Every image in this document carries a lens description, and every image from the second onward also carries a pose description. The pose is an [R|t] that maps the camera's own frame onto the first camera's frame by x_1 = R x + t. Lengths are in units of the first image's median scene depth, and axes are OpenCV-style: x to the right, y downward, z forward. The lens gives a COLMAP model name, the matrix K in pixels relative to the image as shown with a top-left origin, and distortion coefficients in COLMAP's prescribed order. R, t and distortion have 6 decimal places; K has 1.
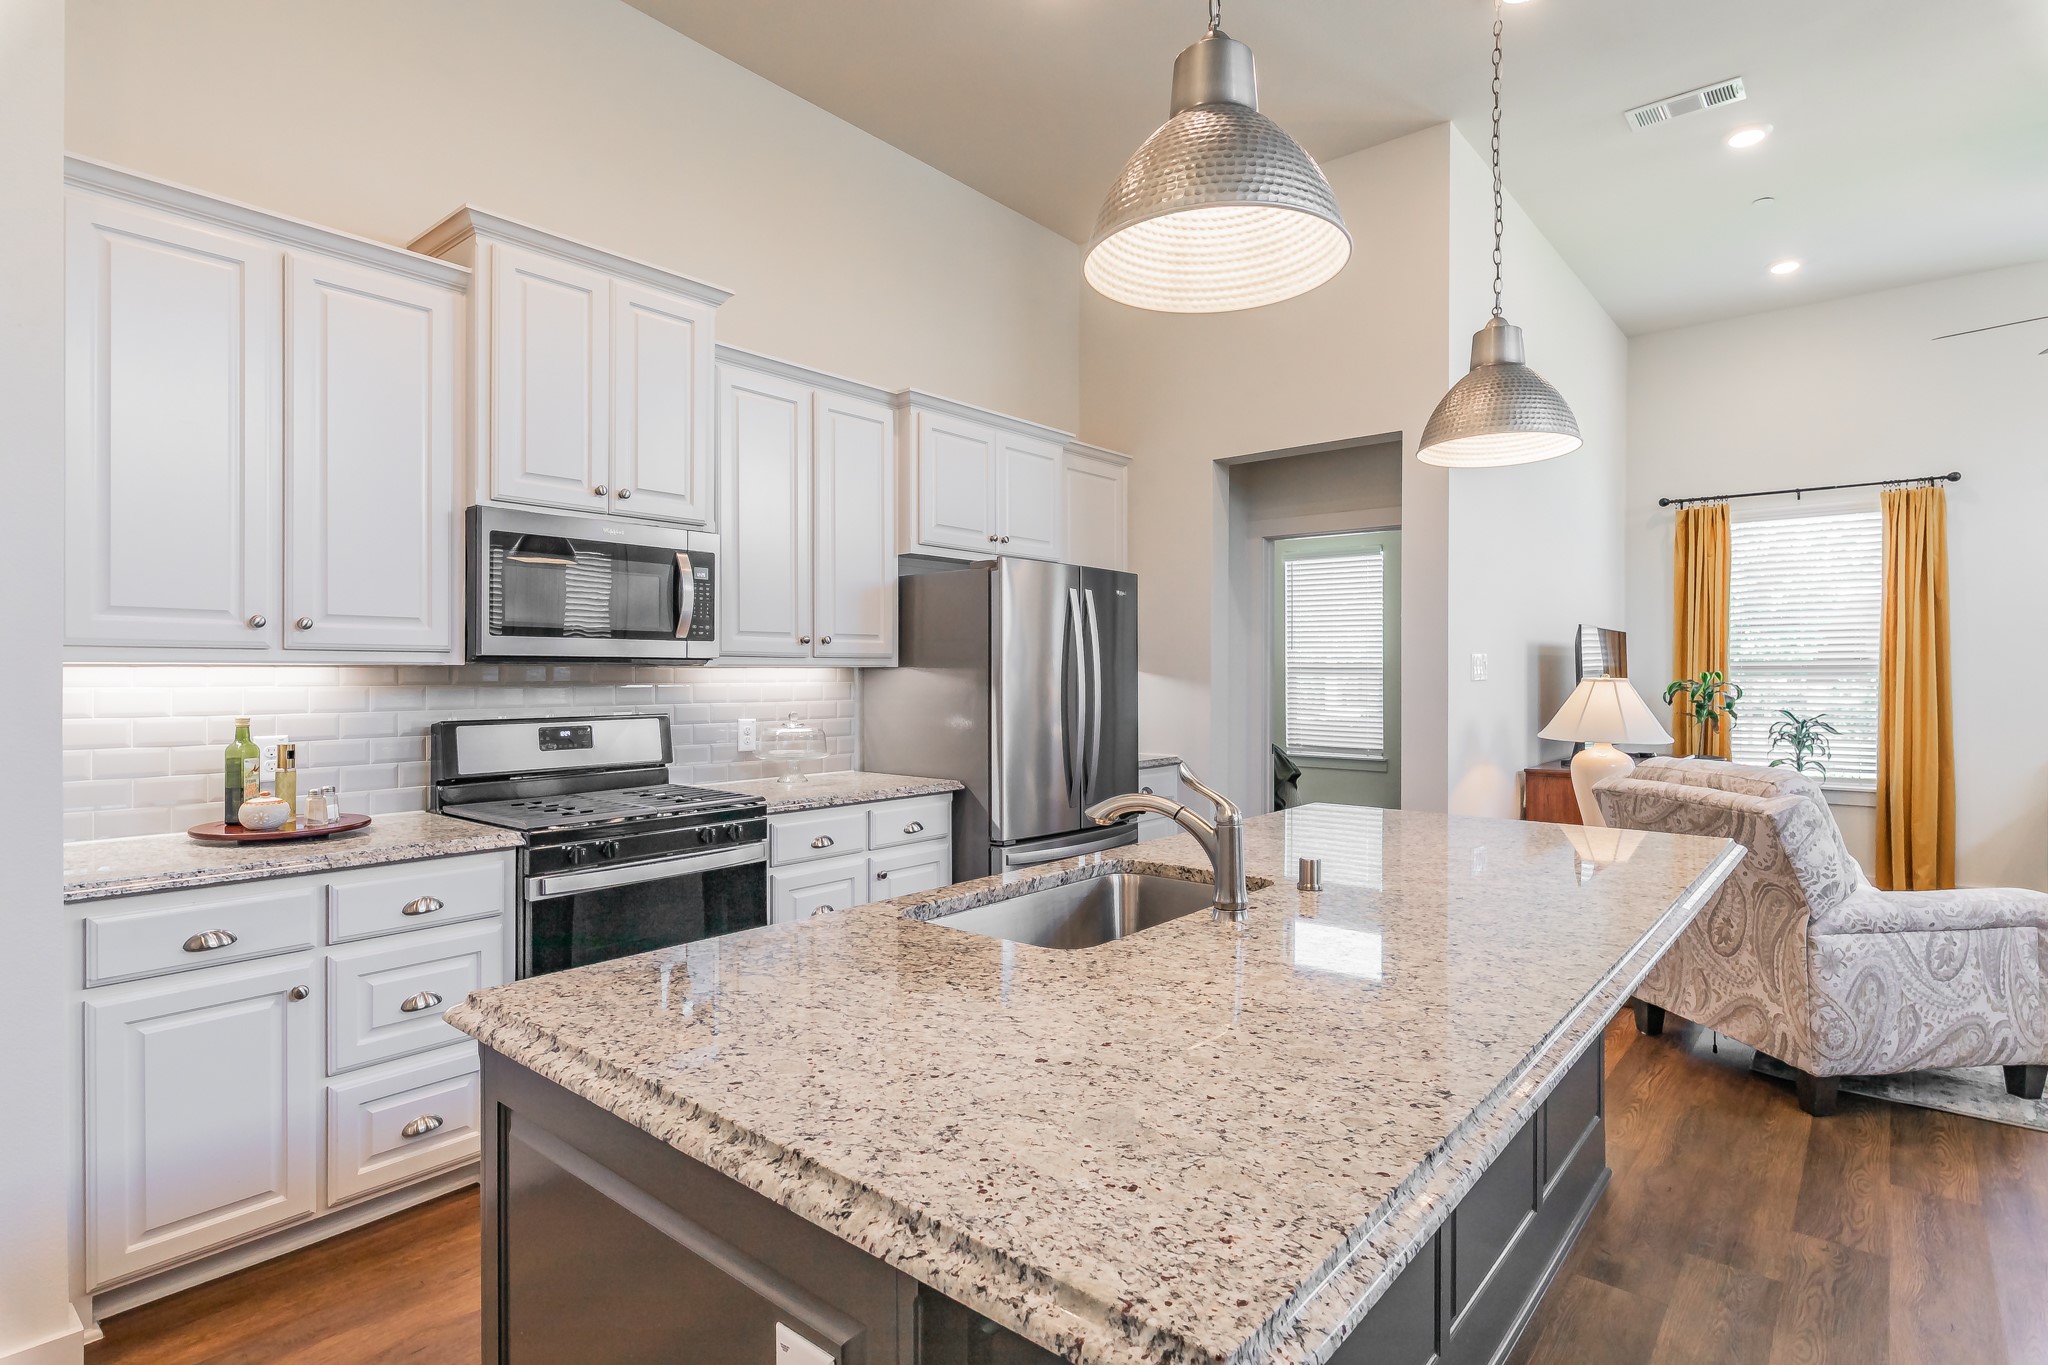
lens RADIAL K [[1037.7, 0, 1008.3], [0, 1037.7, 675.1], [0, 0, 1]] dist [0.003011, -0.000160]
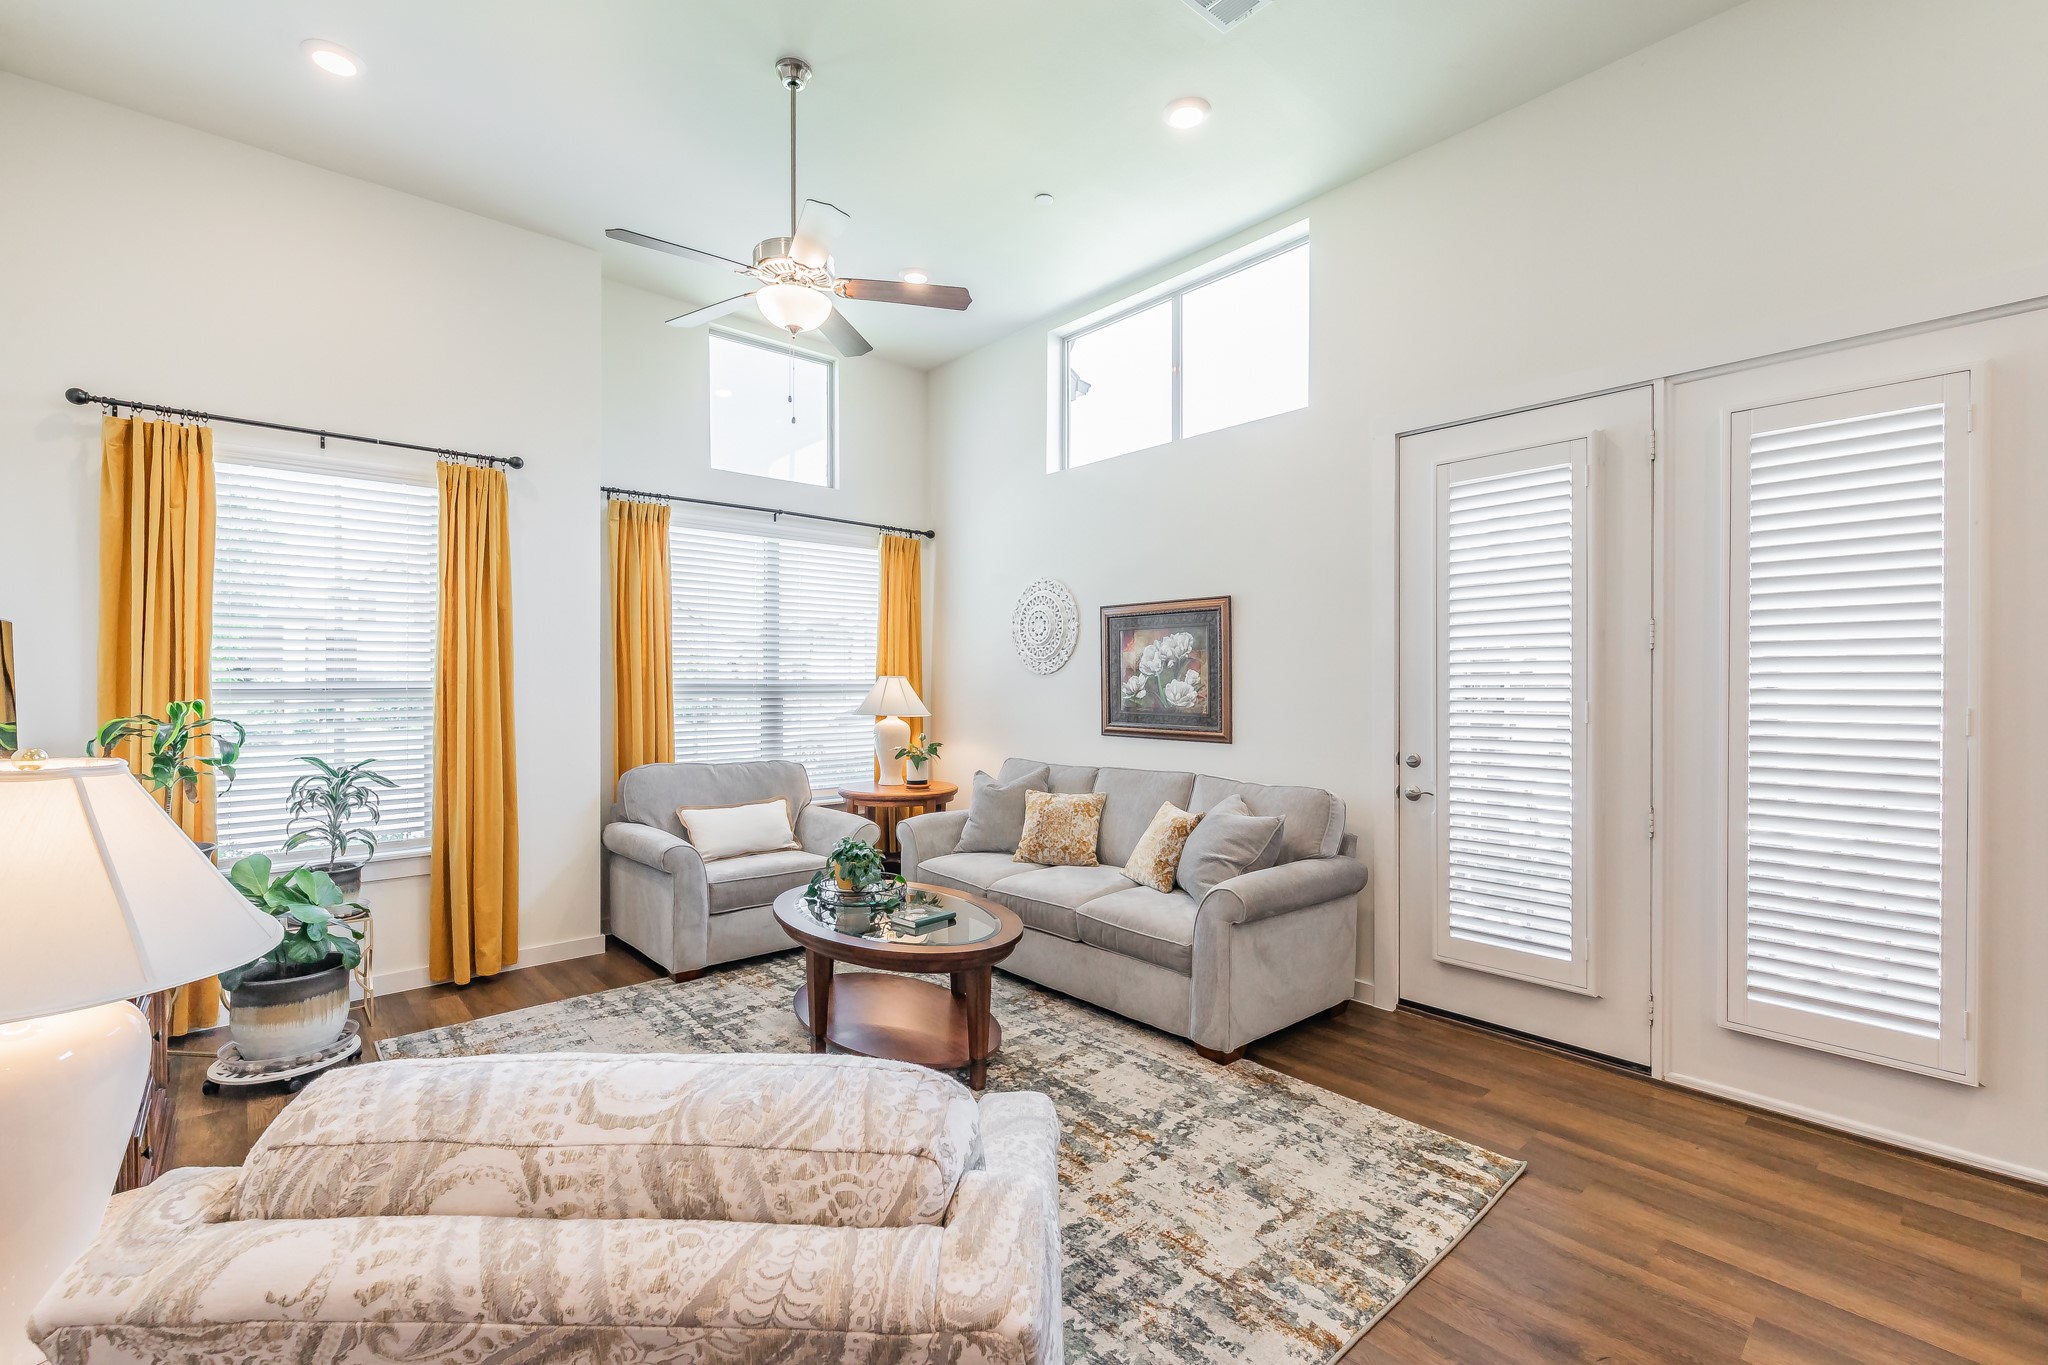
lens RADIAL K [[886.8, 0, 1043.4], [0, 886.8, 677.2], [0, 0, 1]] dist [0.005613, 0.000731]
pose [[0.125523, 0.002623, 0.992087, 0.480237], [0.001997, 0.999994, -0.002896, -0.029045], [-0.992089, 0.002345, 0.125517, 0.926983]]
